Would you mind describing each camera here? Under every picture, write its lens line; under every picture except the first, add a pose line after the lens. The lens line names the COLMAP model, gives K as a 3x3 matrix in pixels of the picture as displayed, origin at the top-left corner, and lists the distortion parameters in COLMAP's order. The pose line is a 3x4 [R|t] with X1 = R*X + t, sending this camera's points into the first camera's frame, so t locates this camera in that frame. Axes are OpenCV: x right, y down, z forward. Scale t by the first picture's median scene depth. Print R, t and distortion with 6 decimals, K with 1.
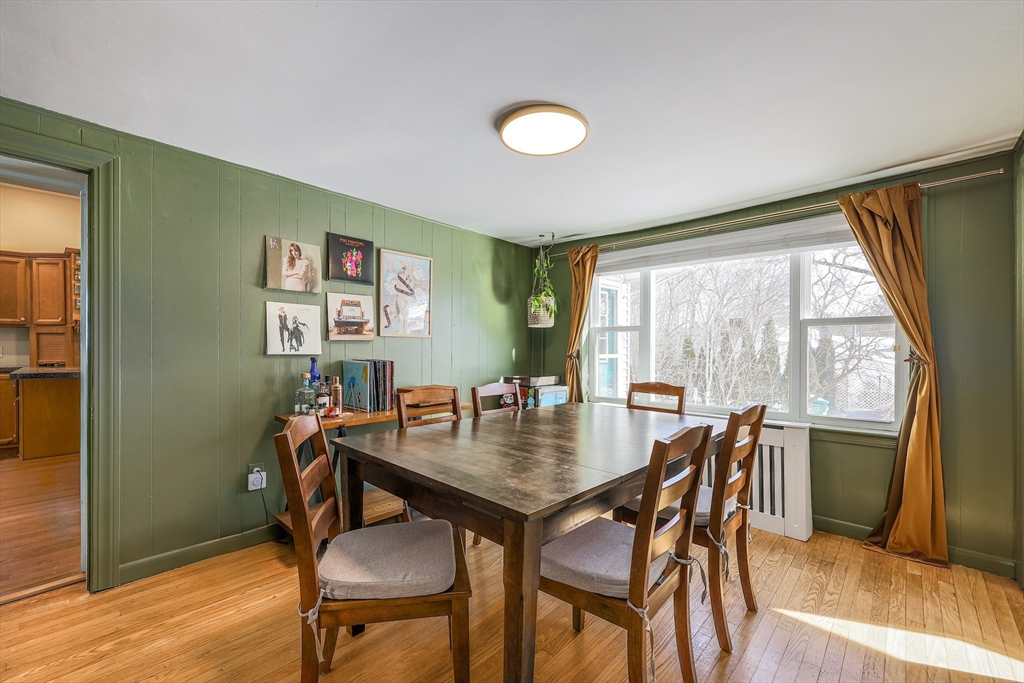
lens RADIAL K [[433.3, 0, 551.4], [0, 433.3, 345.2], [0, 0, 1]] dist [-0.000205, 0.000094]
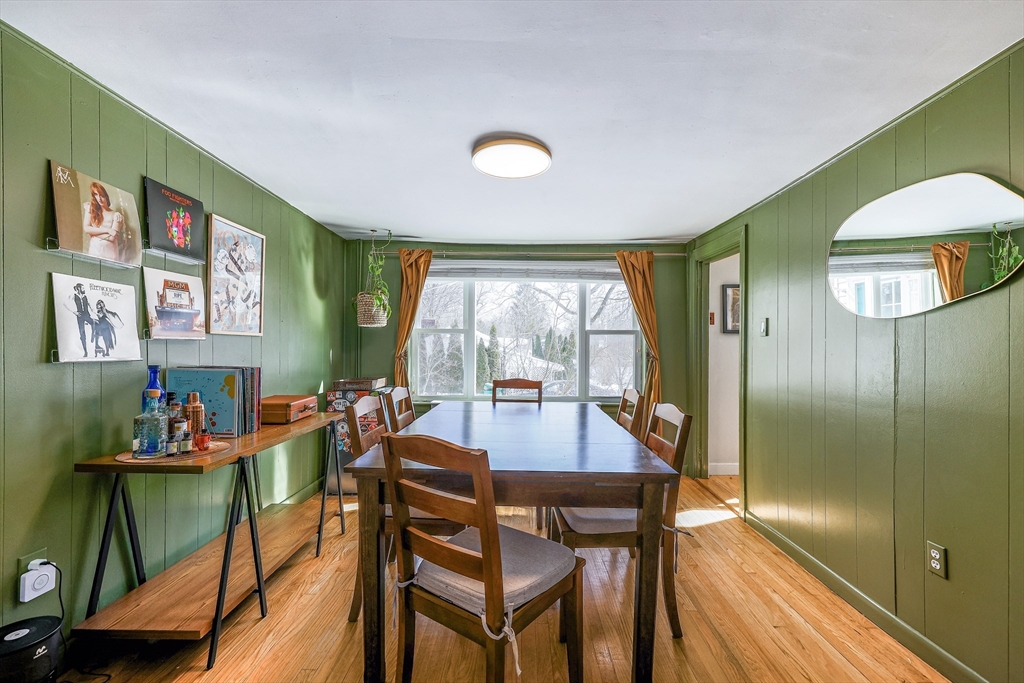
lens RADIAL K [[427.7, 0, 515.0], [0, 427.7, 339.8], [0, 0, 1]] dist [0.002104, 0.000313]
pose [[0.729661, 0.015157, 0.683641, -0.554291], [-0.012806, 0.999882, -0.008500, -0.011513], [-0.683690, -0.002553, 0.729769, 0.133757]]
